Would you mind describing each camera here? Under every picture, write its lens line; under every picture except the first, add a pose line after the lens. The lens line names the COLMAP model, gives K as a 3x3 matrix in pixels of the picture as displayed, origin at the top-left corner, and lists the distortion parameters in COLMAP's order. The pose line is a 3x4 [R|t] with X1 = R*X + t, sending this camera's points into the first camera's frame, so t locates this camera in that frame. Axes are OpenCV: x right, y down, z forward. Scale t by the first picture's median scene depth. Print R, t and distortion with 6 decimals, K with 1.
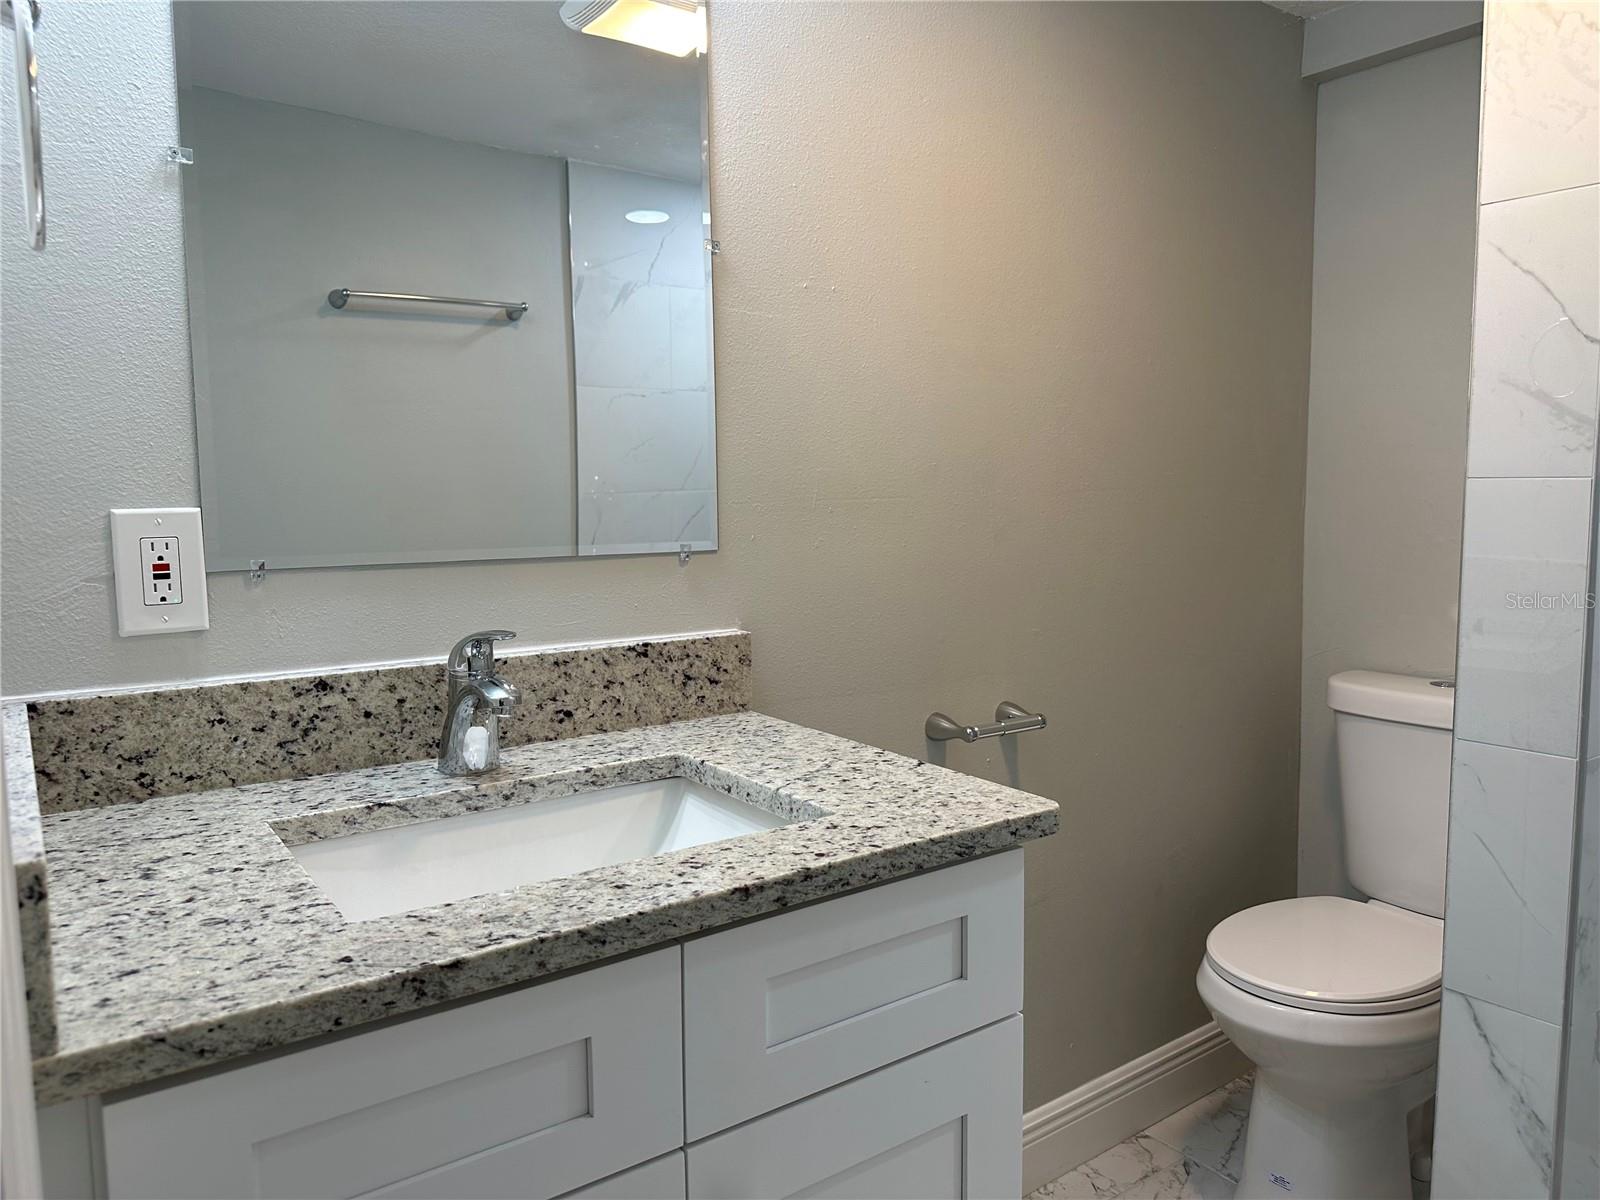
lens RADIAL K [[1120.3, 0, 825.9], [0, 1120.3, 598.1], [0, 0, 1]] dist [0.062522, -0.071360]
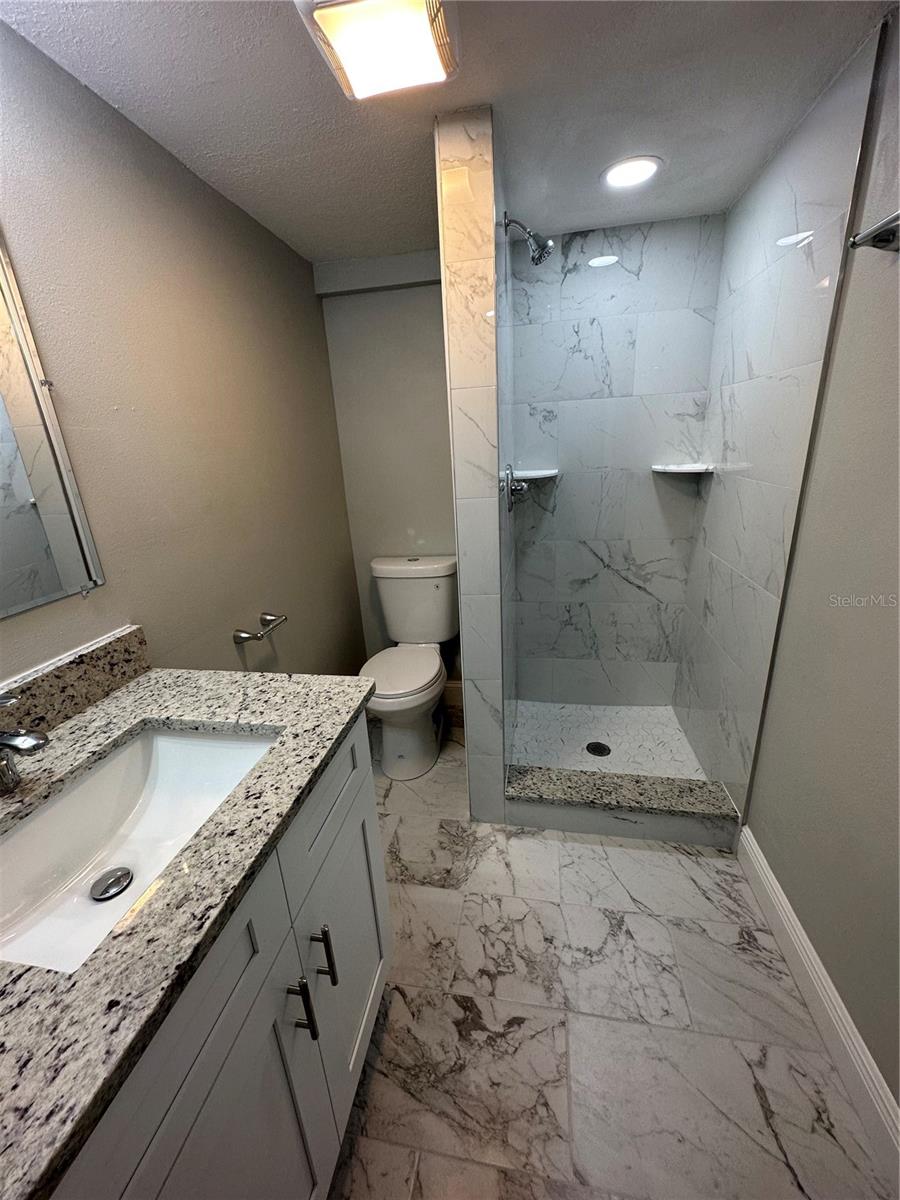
lens RADIAL K [[477.0, 0, 450.0], [0, 477.0, 600.0], [0, 0, 1]] dist [0.001312, 0.003371]
pose [[0.730967, -0.246432, 0.636363, -0.198828], [0.117269, 0.964009, 0.238611, -0.141318], [-0.672261, -0.099791, 0.733558, 0.173001]]
